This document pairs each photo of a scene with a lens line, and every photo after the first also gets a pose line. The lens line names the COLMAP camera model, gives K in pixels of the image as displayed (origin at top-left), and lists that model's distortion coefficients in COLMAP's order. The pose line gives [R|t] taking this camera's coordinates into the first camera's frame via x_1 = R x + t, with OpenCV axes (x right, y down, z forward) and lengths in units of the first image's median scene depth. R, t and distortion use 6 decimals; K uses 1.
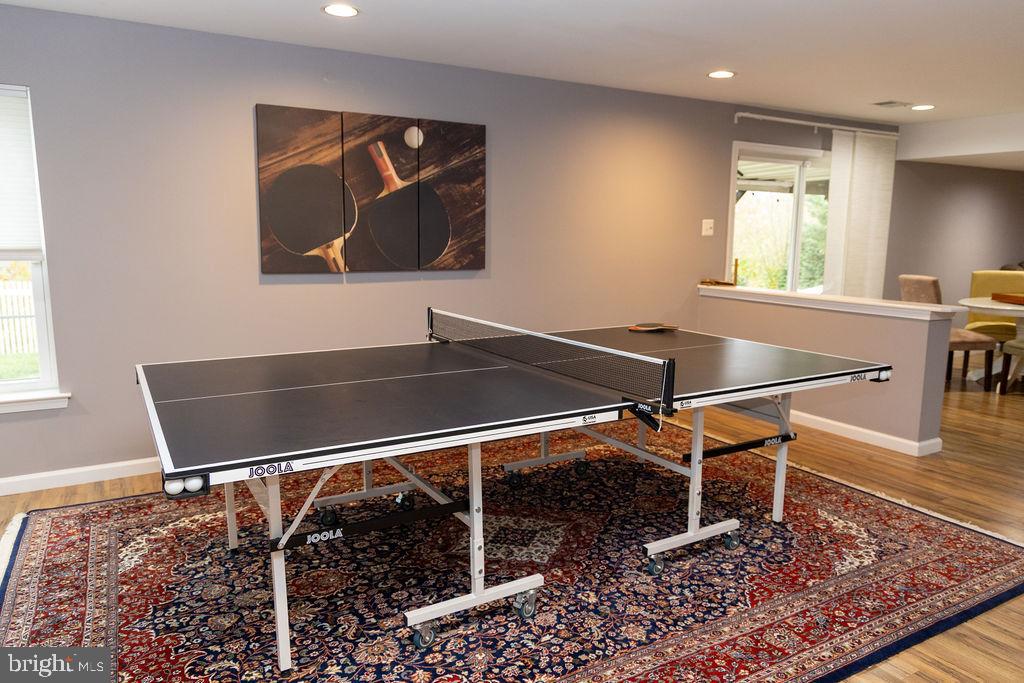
lens RADIAL K [[705.4, 0, 514.4], [0, 705.4, 337.0], [0, 0, 1]] dist [0.004900, -0.002957]
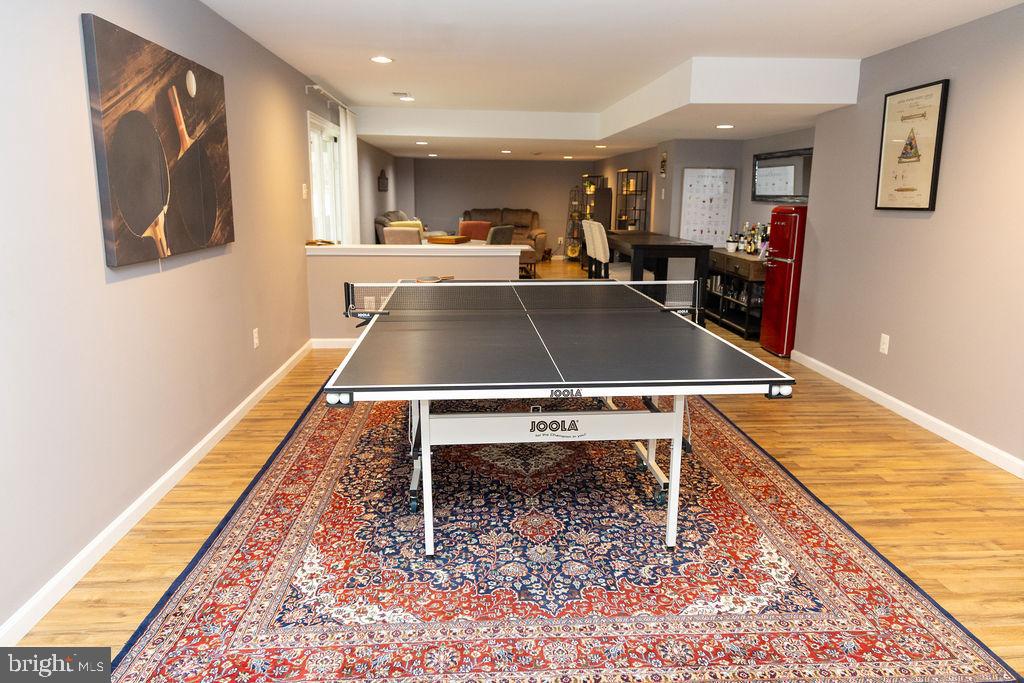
lens RADIAL K [[705.4, 0, 519.2], [0, 705.4, 343.3], [0, 0, 1]] dist [0.004900, -0.002957]
pose [[0.441627, -0.195892, 0.875553, -0.842031], [0.134090, 0.979324, 0.151474, -0.072498], [-0.887122, 0.050508, 0.458763, 0.351716]]
